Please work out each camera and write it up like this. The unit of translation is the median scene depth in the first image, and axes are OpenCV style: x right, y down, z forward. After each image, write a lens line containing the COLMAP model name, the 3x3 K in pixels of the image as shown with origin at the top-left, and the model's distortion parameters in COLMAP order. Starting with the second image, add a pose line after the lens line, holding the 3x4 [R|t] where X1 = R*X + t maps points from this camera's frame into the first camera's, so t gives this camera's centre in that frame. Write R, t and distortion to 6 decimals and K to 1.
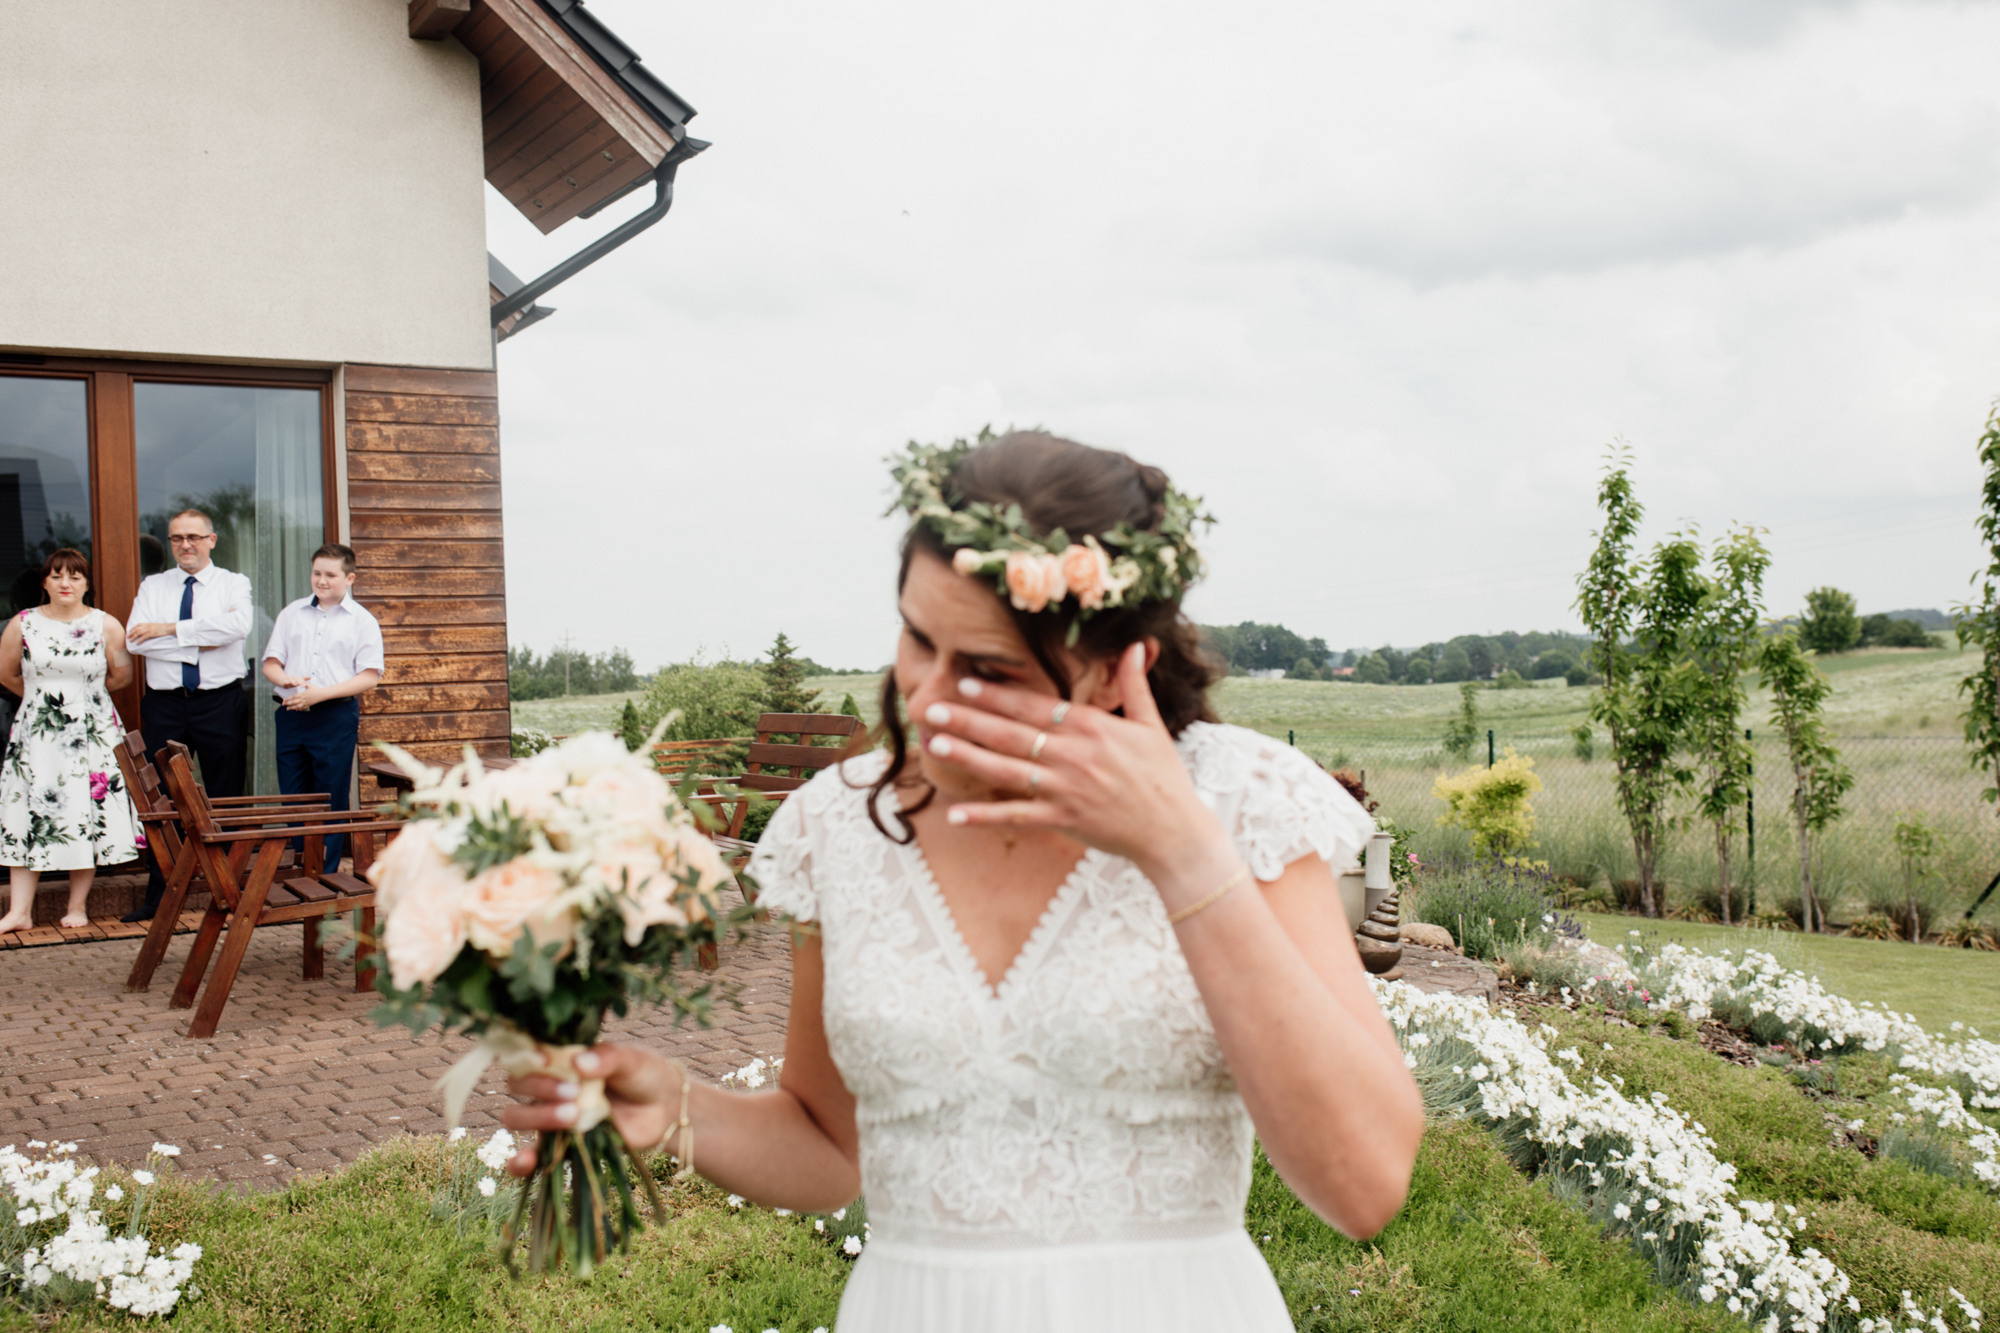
lens RADIAL K [[1870.8, 0, 1002.4], [0, 1870.8, 655.4], [0, 0, 1]] dist [-0.044824, 0.028731]
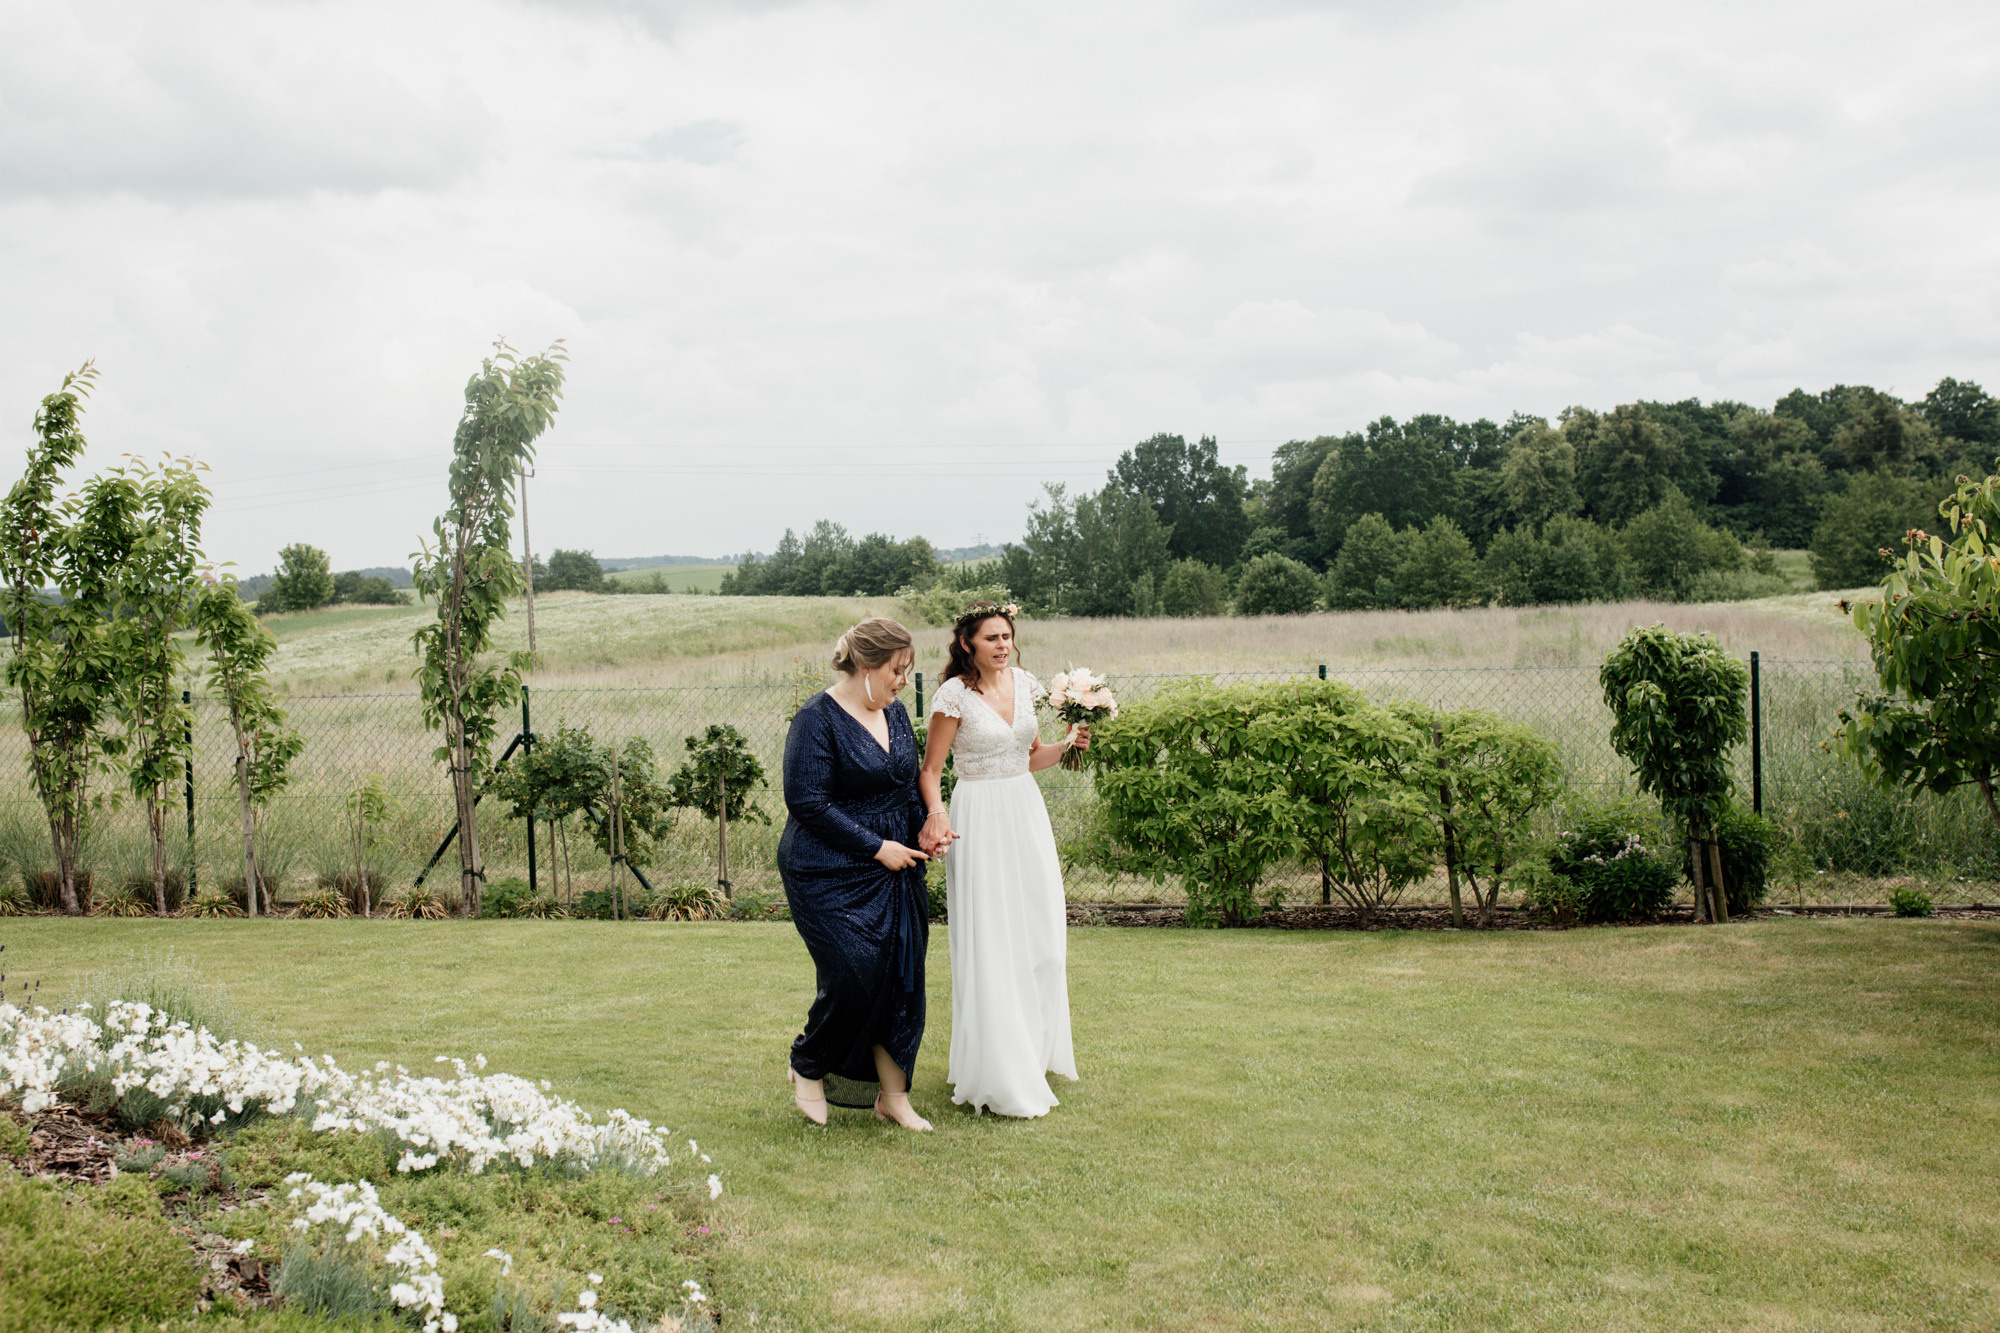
lens RADIAL K [[1870.8, 0, 1002.4], [0, 1870.8, 655.4], [0, 0, 1]] dist [-0.044824, 0.028731]
pose [[0.713003, -0.013664, 0.701028, 0.061813], [-0.002813, 0.999746, 0.022347, 0.001984], [-0.701156, -0.017905, 0.712783, 0.102832]]
